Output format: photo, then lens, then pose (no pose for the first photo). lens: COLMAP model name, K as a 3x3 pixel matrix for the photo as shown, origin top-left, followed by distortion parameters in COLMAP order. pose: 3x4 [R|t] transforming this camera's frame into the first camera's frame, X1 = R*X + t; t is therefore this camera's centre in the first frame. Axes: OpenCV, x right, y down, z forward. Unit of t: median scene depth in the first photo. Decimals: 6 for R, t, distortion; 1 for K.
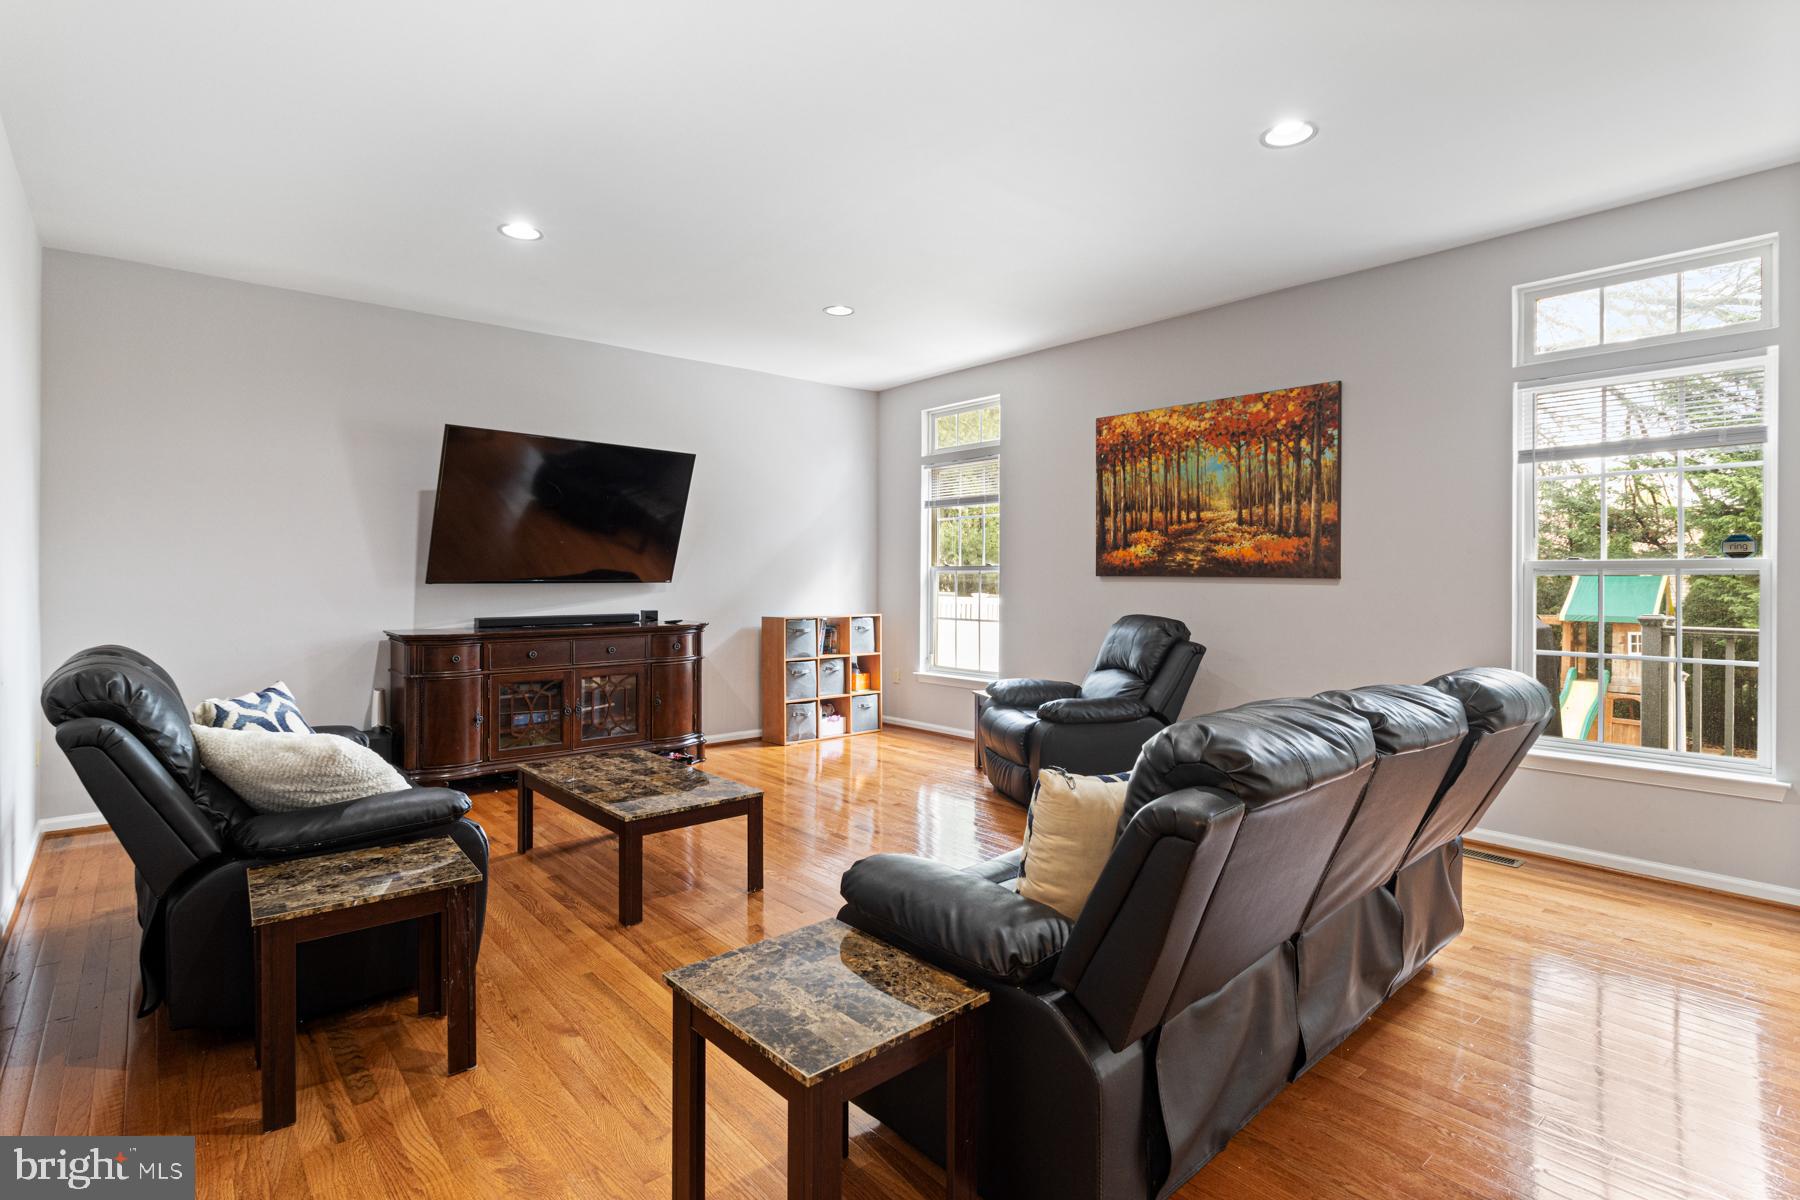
lens RADIAL K [[893.1, 0, 902.4], [0, 893.1, 582.9], [0, 0, 1]] dist [0.000931, -0.000266]
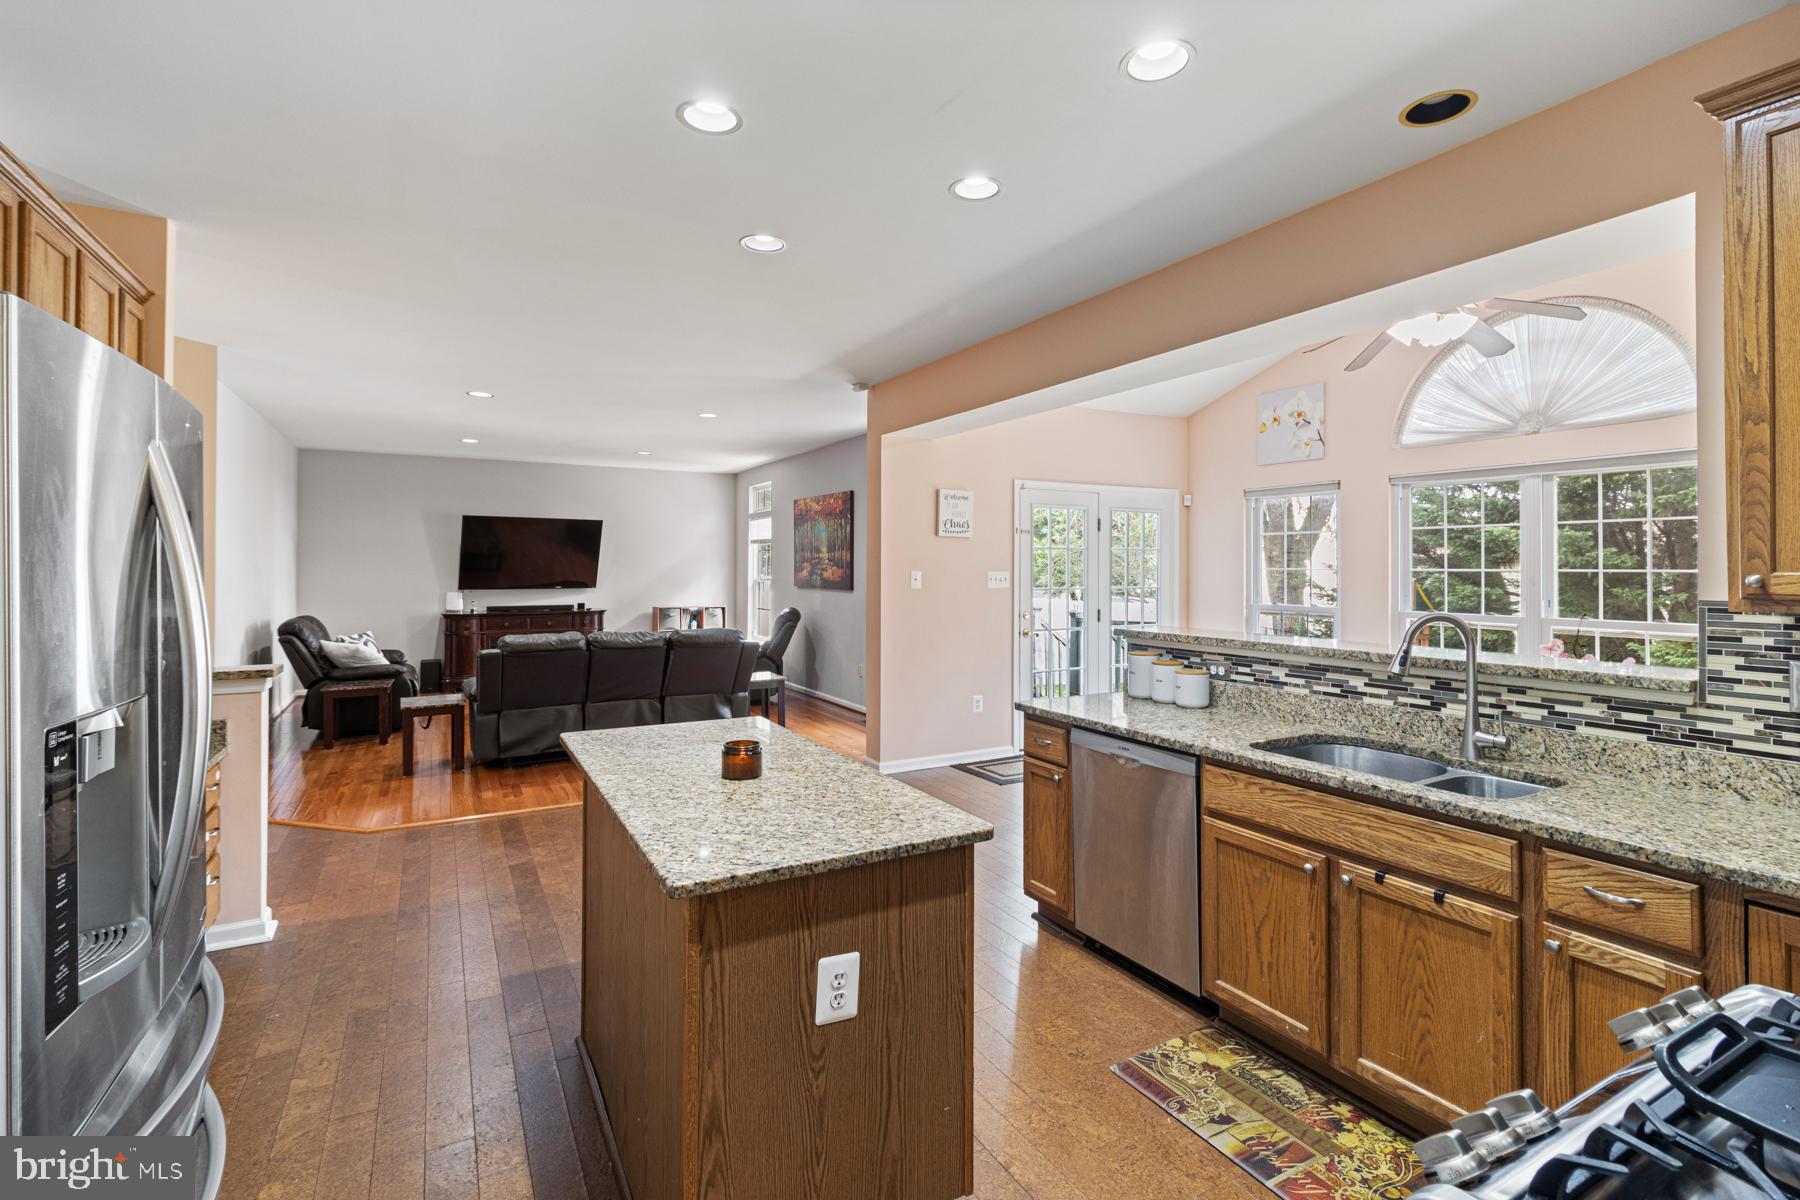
lens RADIAL K [[829.9, 0, 883.7], [0, 829.9, 569.2], [0, 0, 1]] dist [0.001490, 0.000160]
pose [[0.977539, 0.000277, -0.210754, 0.830280], [-0.001979, 0.999967, -0.007866, -0.032791], [0.210745, 0.008107, 0.977507, -0.678313]]
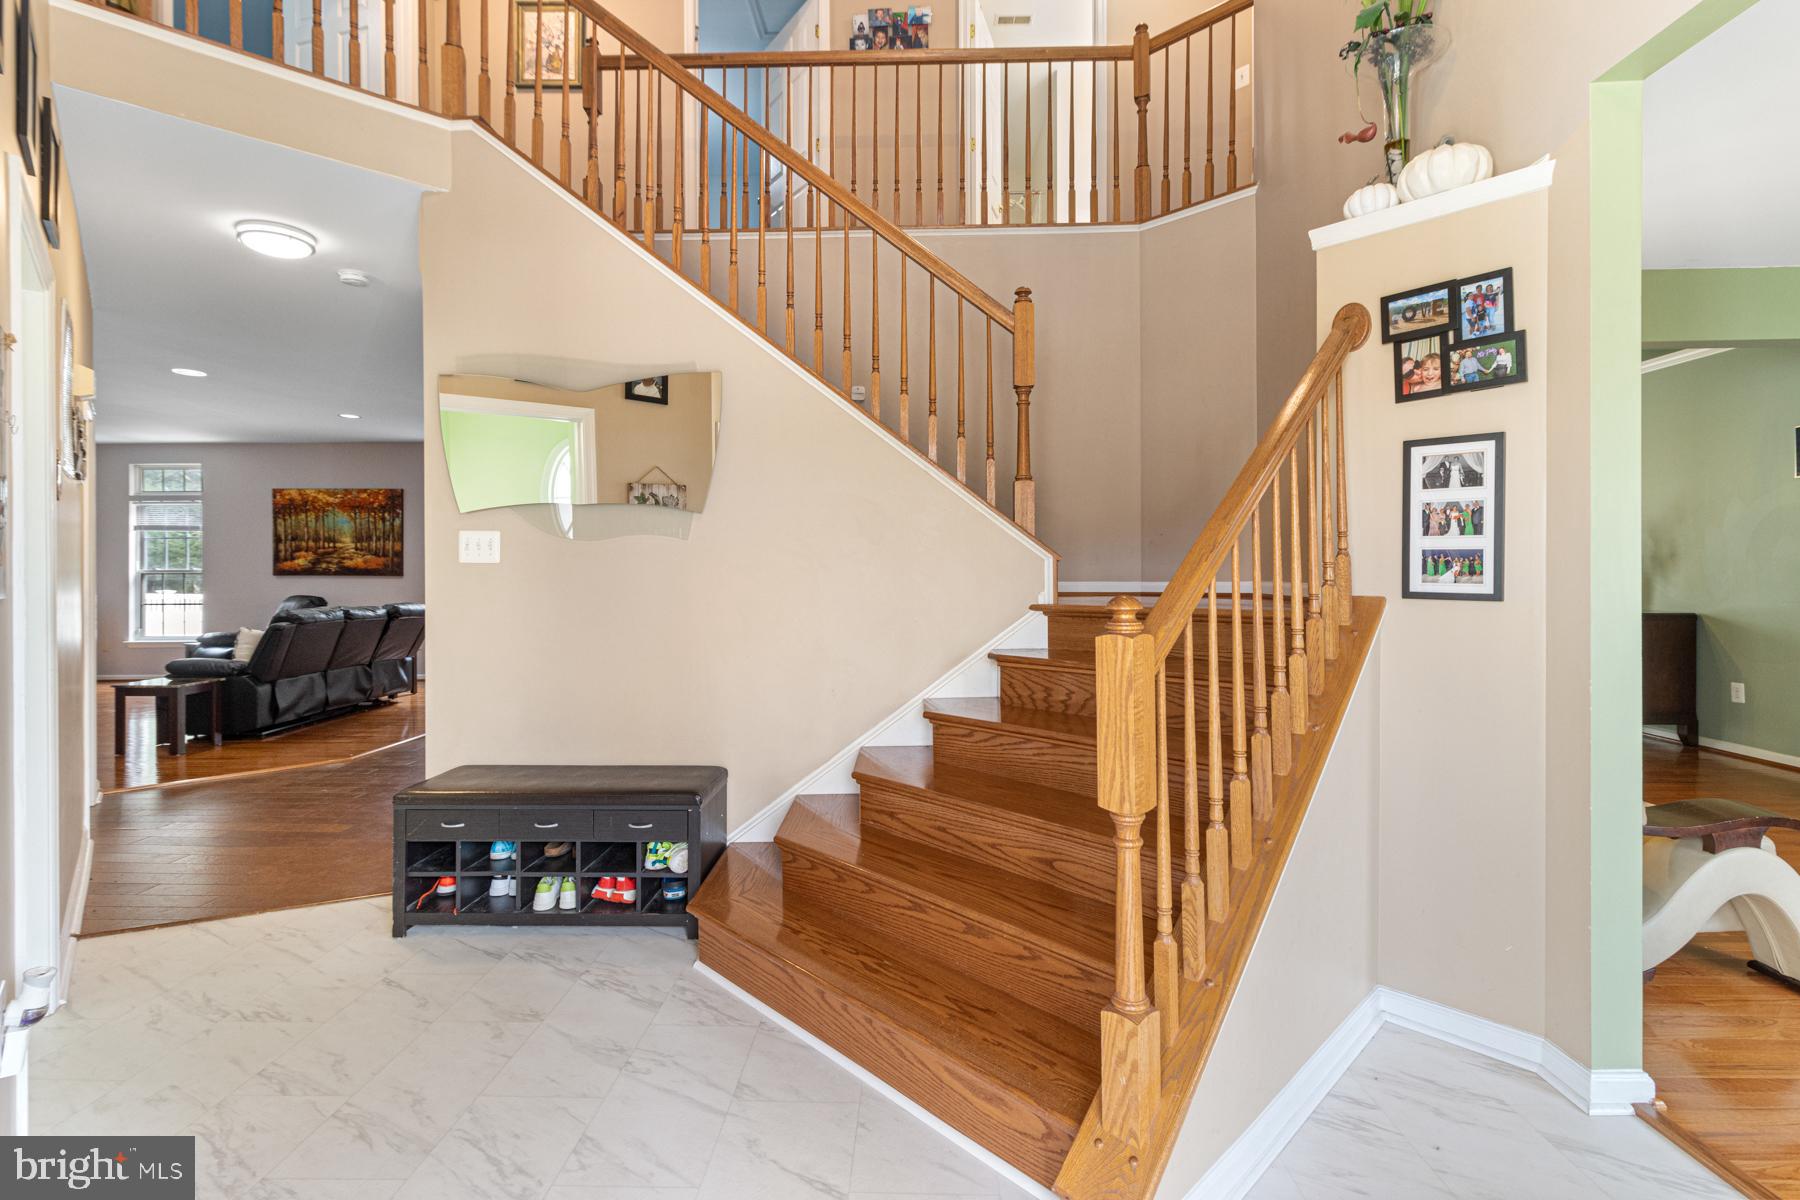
lens RADIAL K [[829.9, 0, 902.2], [0, 829.9, 568.6], [0, 0, 1]] dist [0.001490, 0.000160]
pose [[0.667358, -0.000832, 0.744737, -0.205361], [0.011082, 0.999900, -0.008813, 0.007989], [-0.744655, 0.014135, 0.667300, -1.188414]]
